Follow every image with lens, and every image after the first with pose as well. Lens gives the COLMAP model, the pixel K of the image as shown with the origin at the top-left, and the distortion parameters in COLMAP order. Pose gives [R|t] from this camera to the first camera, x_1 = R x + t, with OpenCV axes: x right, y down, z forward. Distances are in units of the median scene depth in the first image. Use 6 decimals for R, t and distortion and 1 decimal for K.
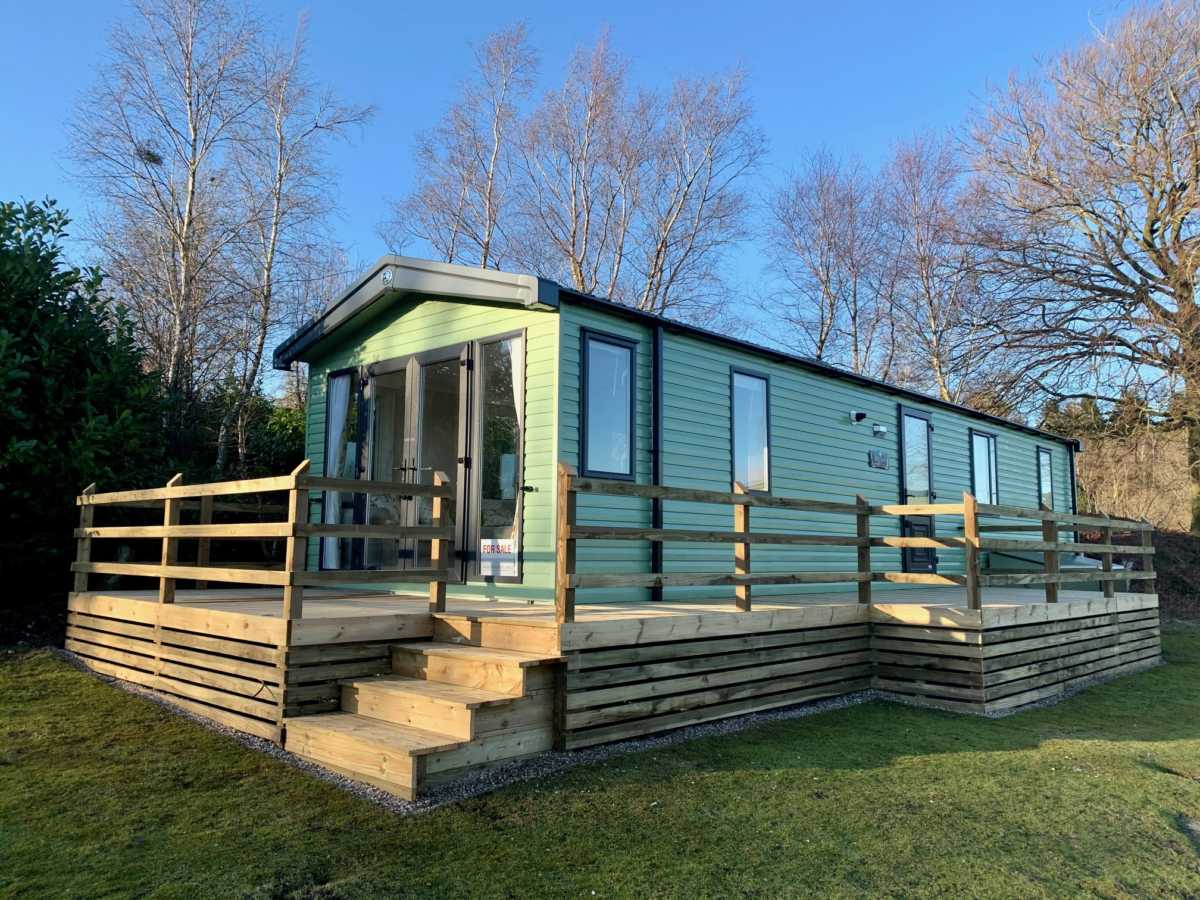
lens RADIAL K [[903.2, 0, 600.0], [0, 903.2, 450.0], [0, 0, 1]] dist [0.060247, -0.081100]
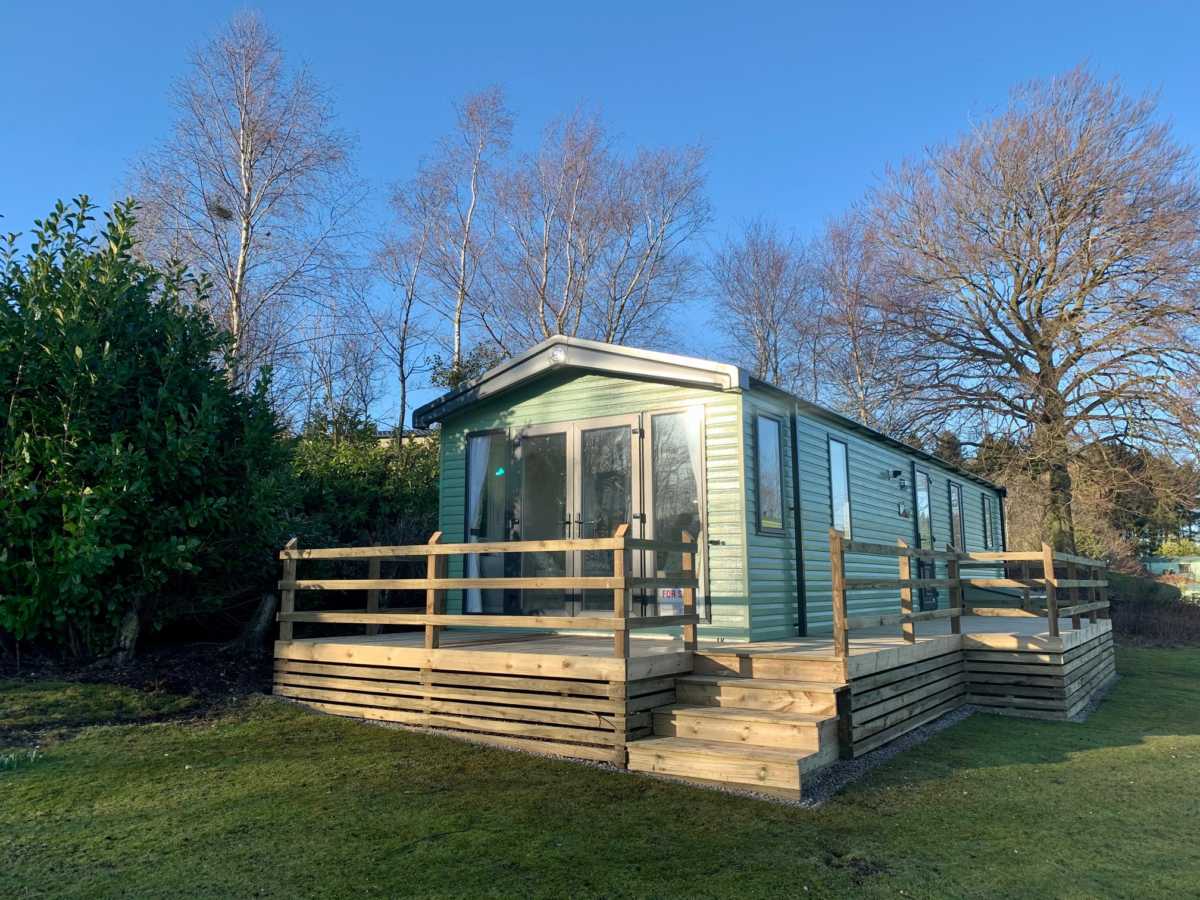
lens RADIAL K [[903.2, 0, 600.0], [0, 903.2, 450.0], [0, 0, 1]] dist [0.060247, -0.081100]
pose [[0.983653, 0.011376, 0.179714, -0.406849], [-0.005541, 0.999442, -0.032937, -0.035031], [-0.179989, 0.031403, 0.983167, -0.125189]]
